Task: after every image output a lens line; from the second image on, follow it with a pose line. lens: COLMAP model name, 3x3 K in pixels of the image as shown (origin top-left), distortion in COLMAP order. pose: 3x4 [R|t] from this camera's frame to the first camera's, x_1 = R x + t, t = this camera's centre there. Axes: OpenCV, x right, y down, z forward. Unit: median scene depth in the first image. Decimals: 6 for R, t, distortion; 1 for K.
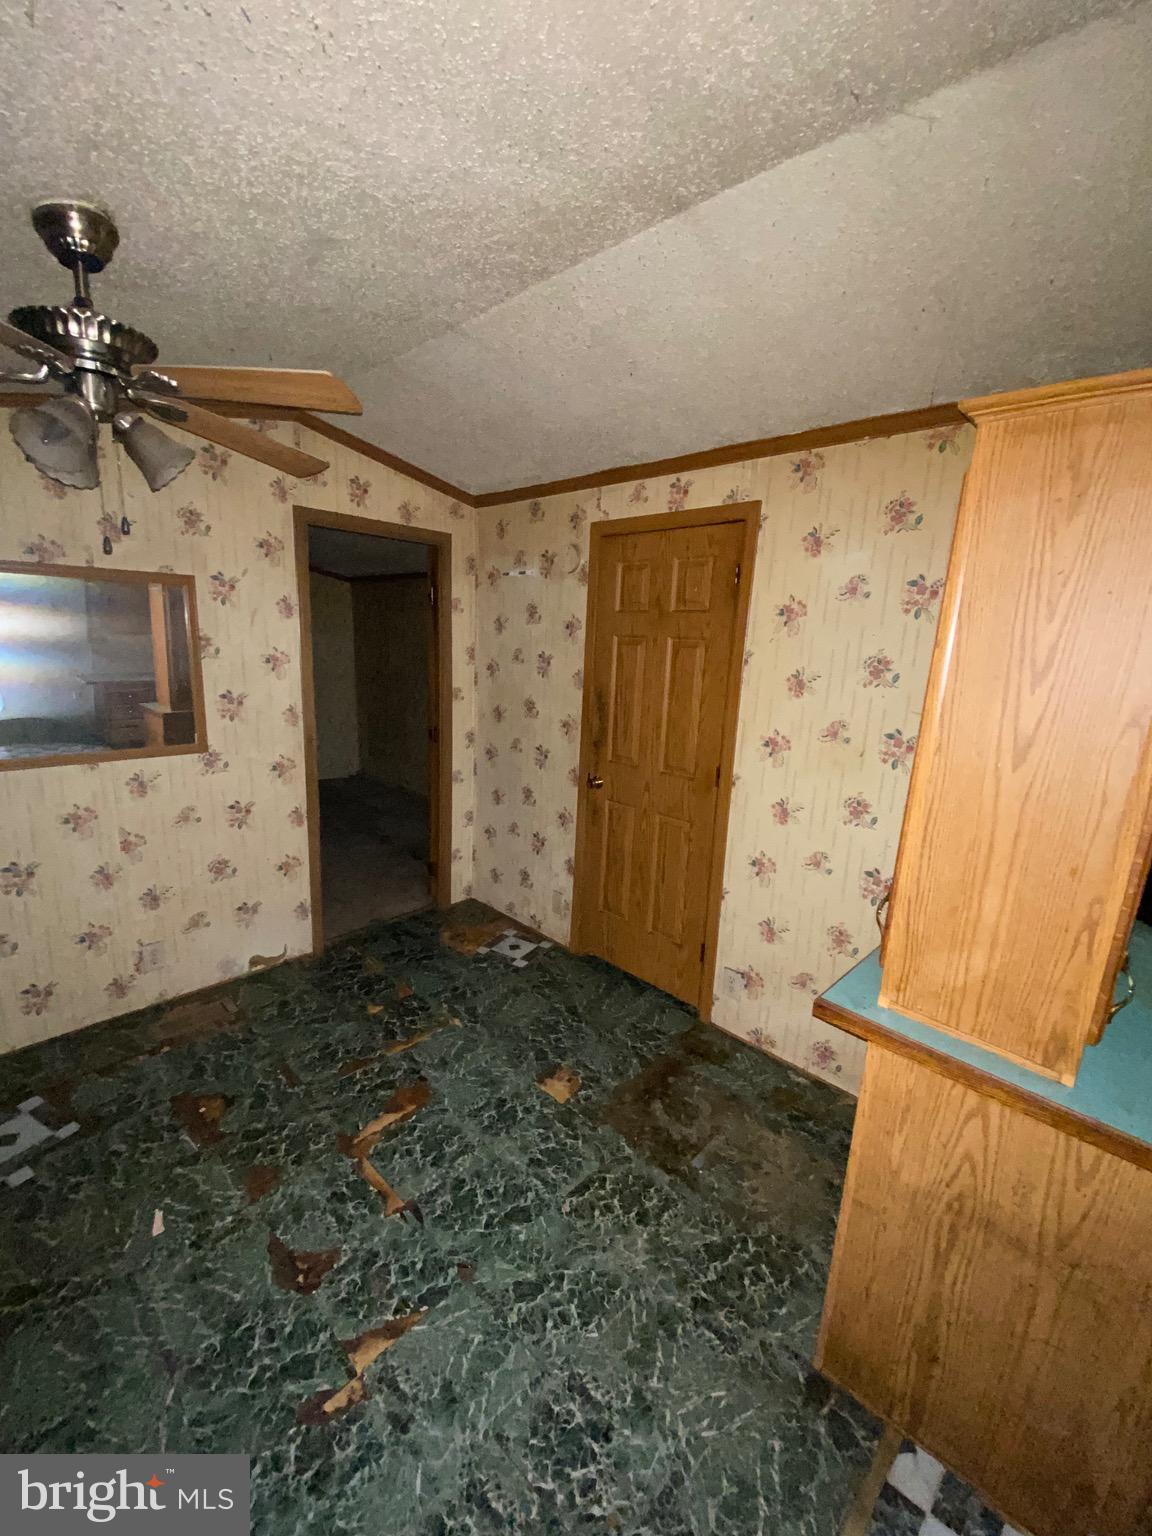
lens RADIAL K [[623.1, 0, 576.7], [0, 623.1, 776.4], [0, 0, 1]] dist [0.028522, -0.022799]
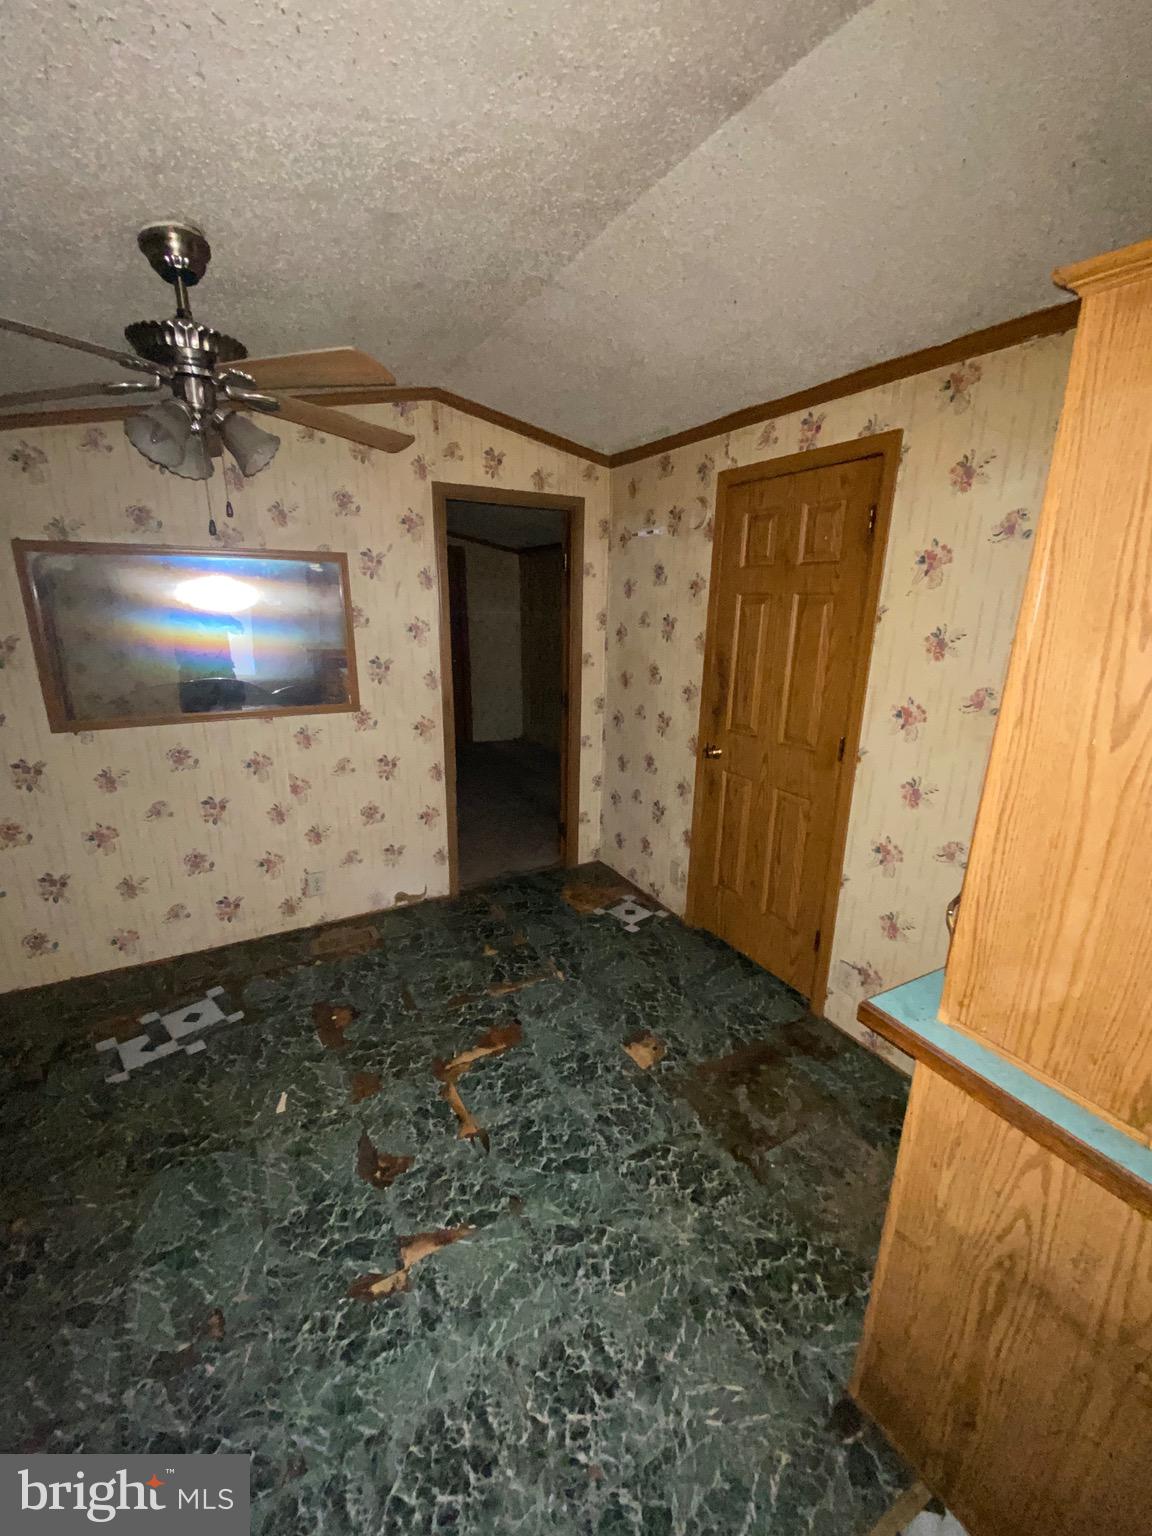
lens RADIAL K [[623.1, 0, 576.7], [0, 623.1, 776.4], [0, 0, 1]] dist [0.028522, -0.022799]
pose [[0.957146, 0.050961, -0.285087, 0.163348], [-0.036511, 0.997775, 0.055777, 0.002390], [0.287295, -0.042978, 0.956877, 0.036907]]
